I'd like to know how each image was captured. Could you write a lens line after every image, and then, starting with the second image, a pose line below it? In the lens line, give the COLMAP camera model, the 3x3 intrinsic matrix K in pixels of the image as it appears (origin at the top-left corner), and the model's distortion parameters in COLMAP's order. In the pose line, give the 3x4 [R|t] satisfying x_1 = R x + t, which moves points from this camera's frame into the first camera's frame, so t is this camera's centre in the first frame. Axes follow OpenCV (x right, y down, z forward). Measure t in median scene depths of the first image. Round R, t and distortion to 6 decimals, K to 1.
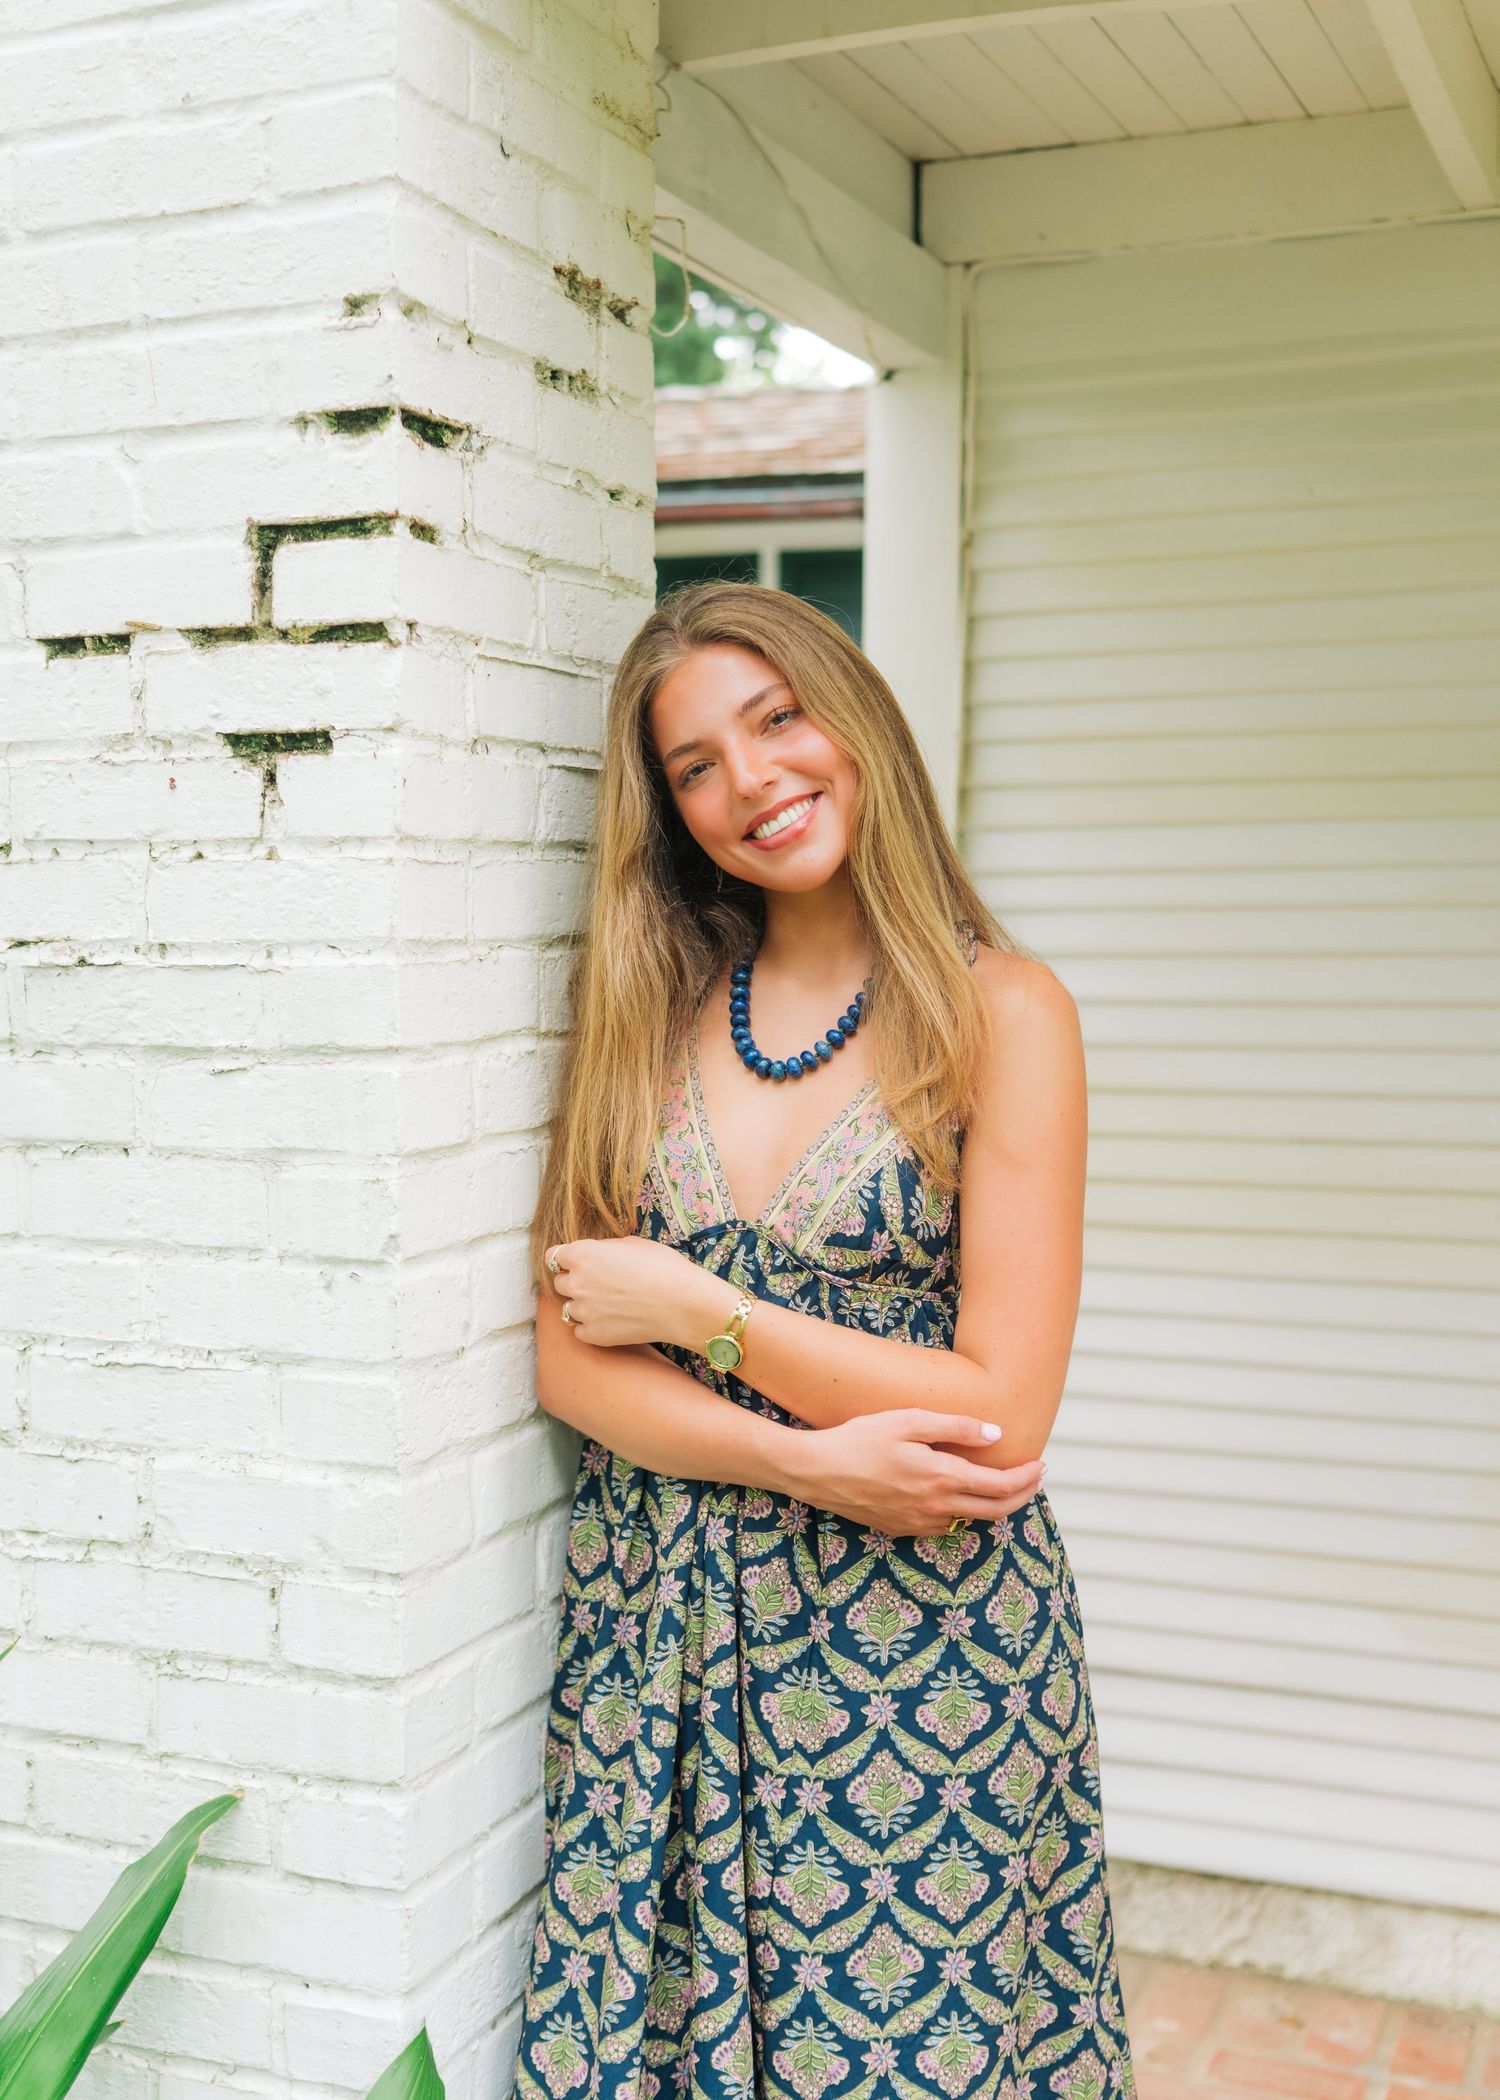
lens RADIAL K [[2281.1, 0, 756.7], [0, 2281.1, 988.2], [0, 0, 1]] dist [-0.016115, 0.000000]
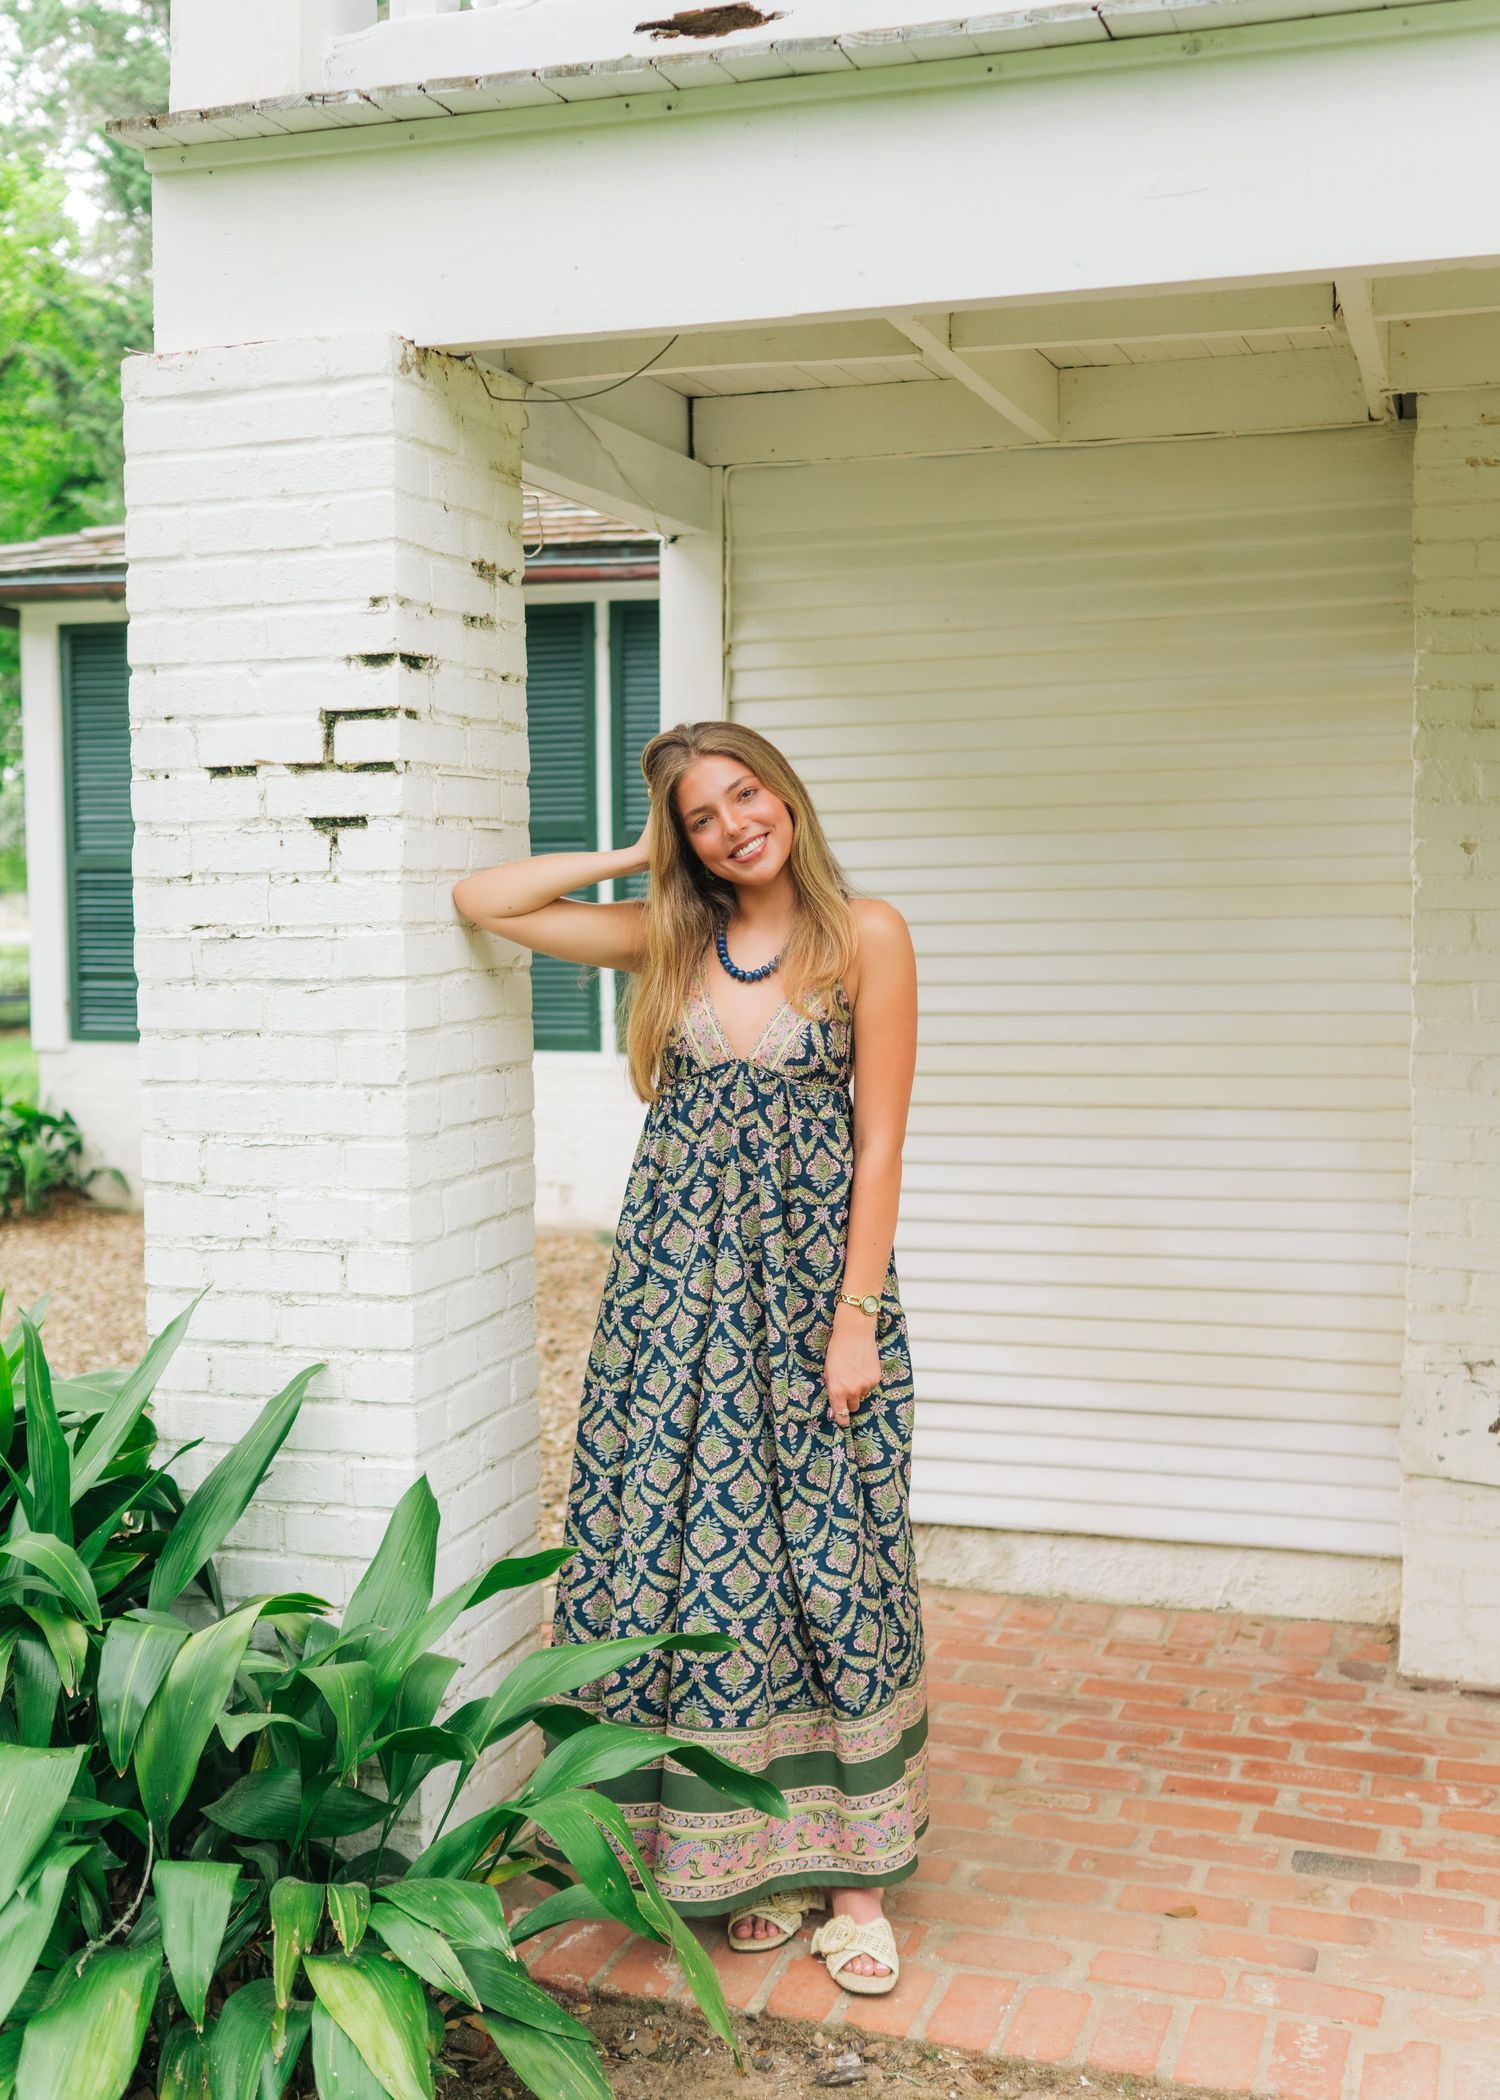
lens RADIAL K [[2176.6, 0, 756.4], [0, 2176.6, 1008.5], [0, 0, 1]] dist [-0.012728, 0.000000]
pose [[0.997450, -0.017274, 0.069246, 0.015758], [0.015719, 0.999613, 0.022938, 0.014383], [-0.069615, -0.021791, 0.997336, -0.865091]]
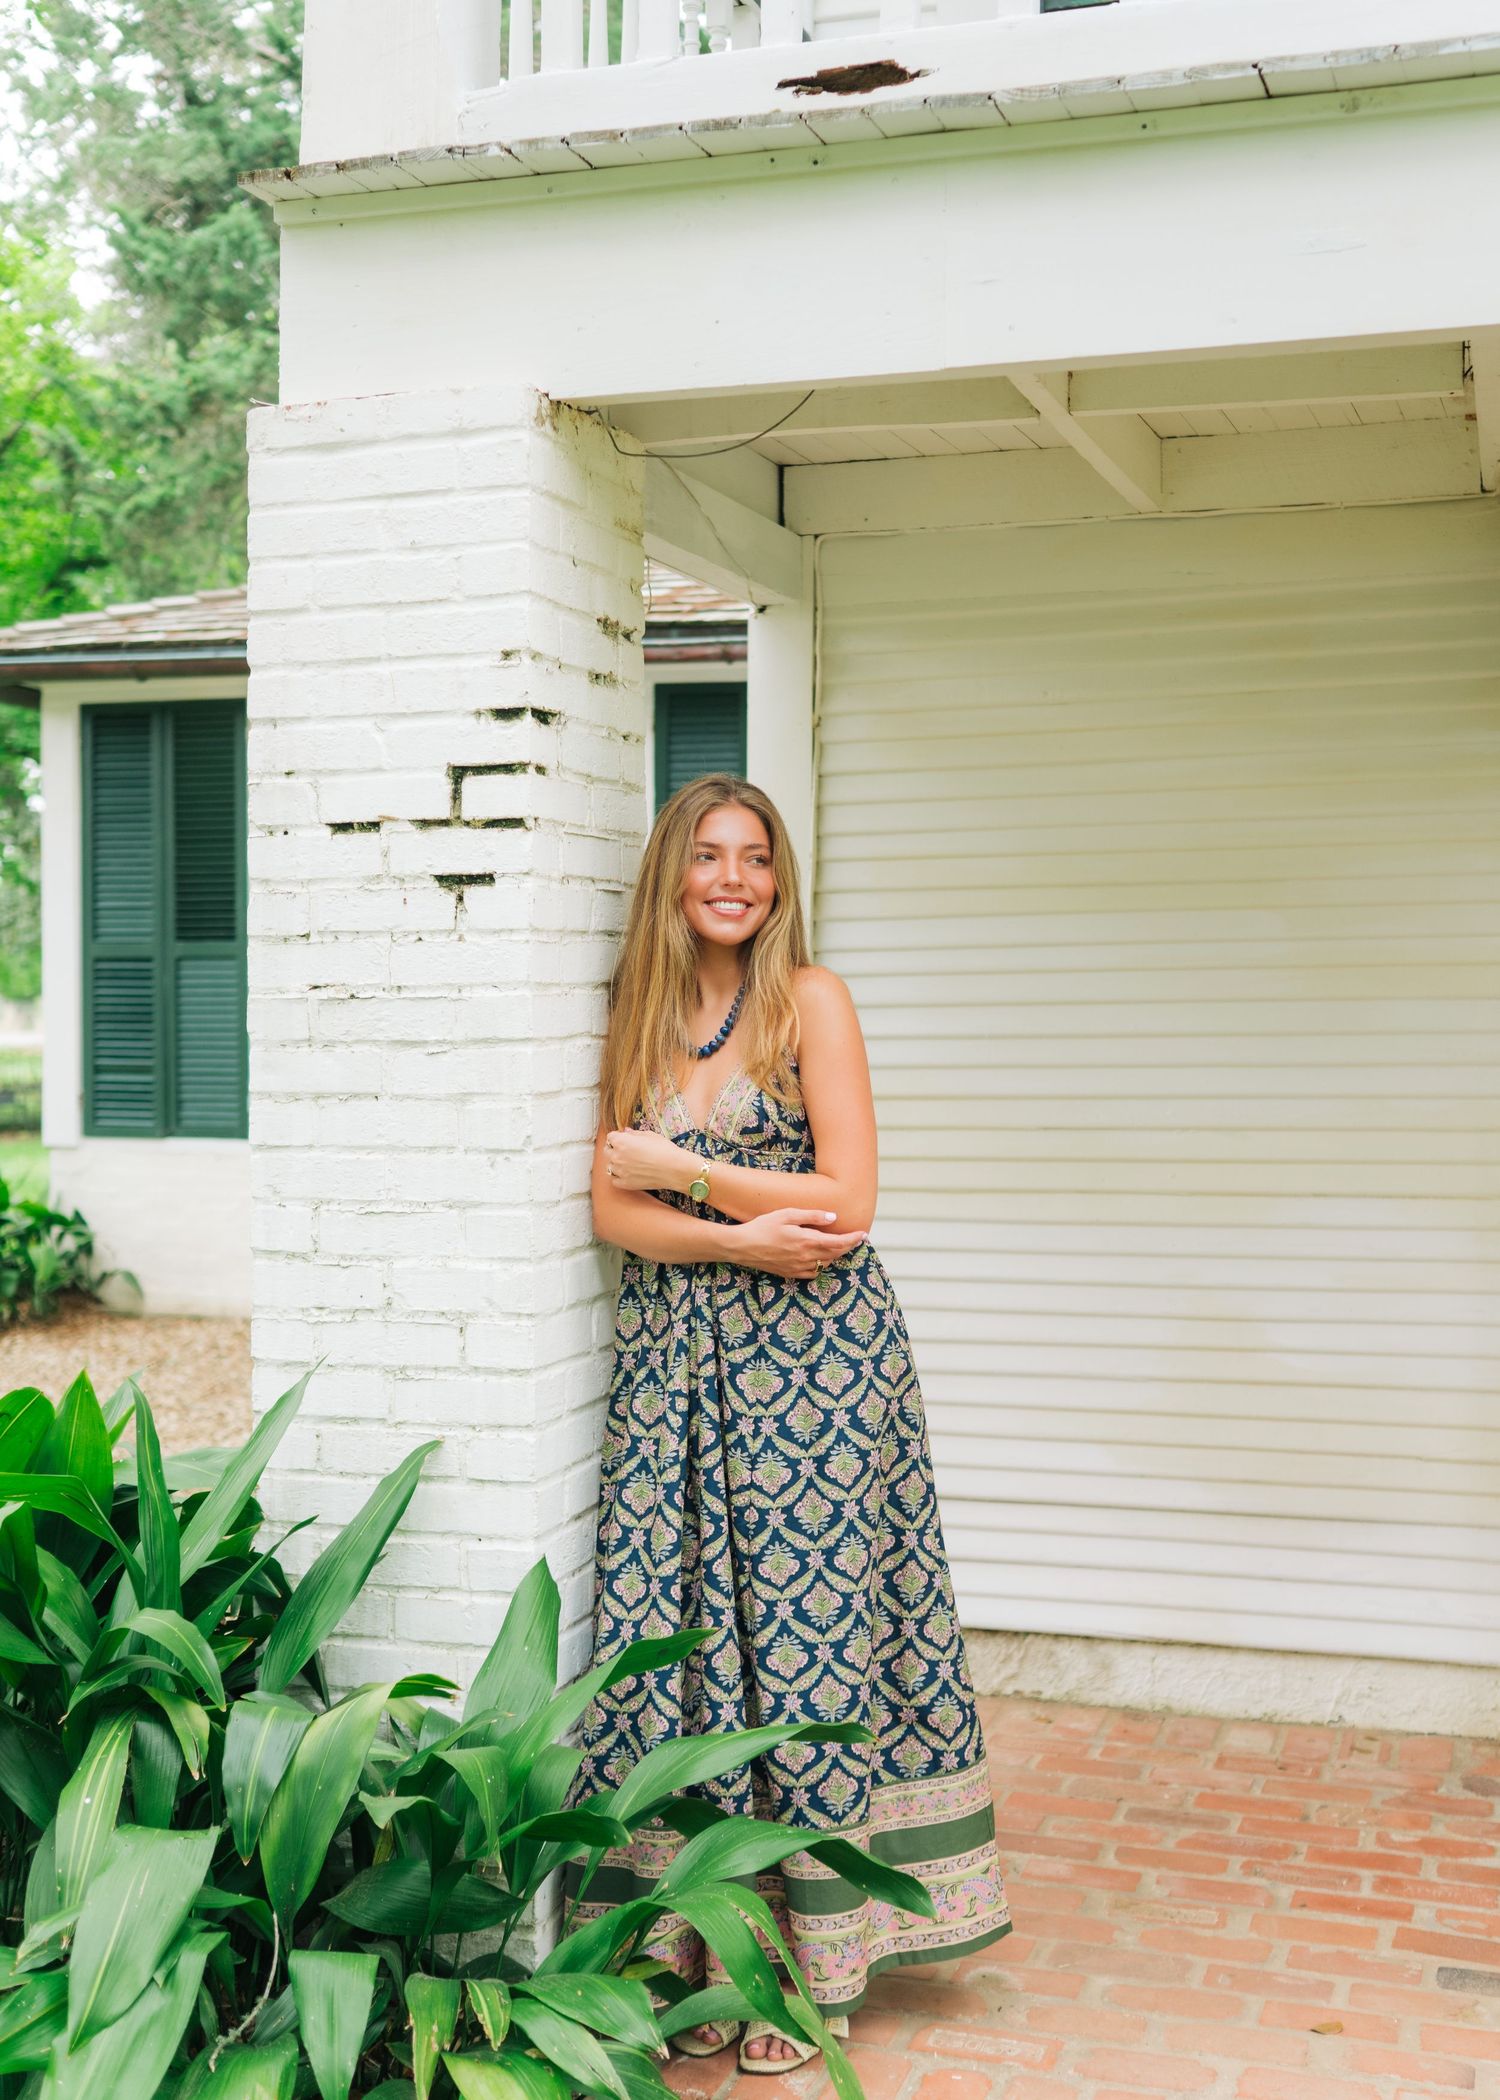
lens RADIAL K [[2281.1, 0, 768.6], [0, 2281.1, 1006.4], [0, 0, 1]] dist [-0.016115, 0.000000]
pose [[0.997223, -0.006868, 0.074159, -0.095210], [0.008964, 0.999569, -0.027969, 0.052177], [-0.073935, 0.028556, 0.996854, -0.890899]]
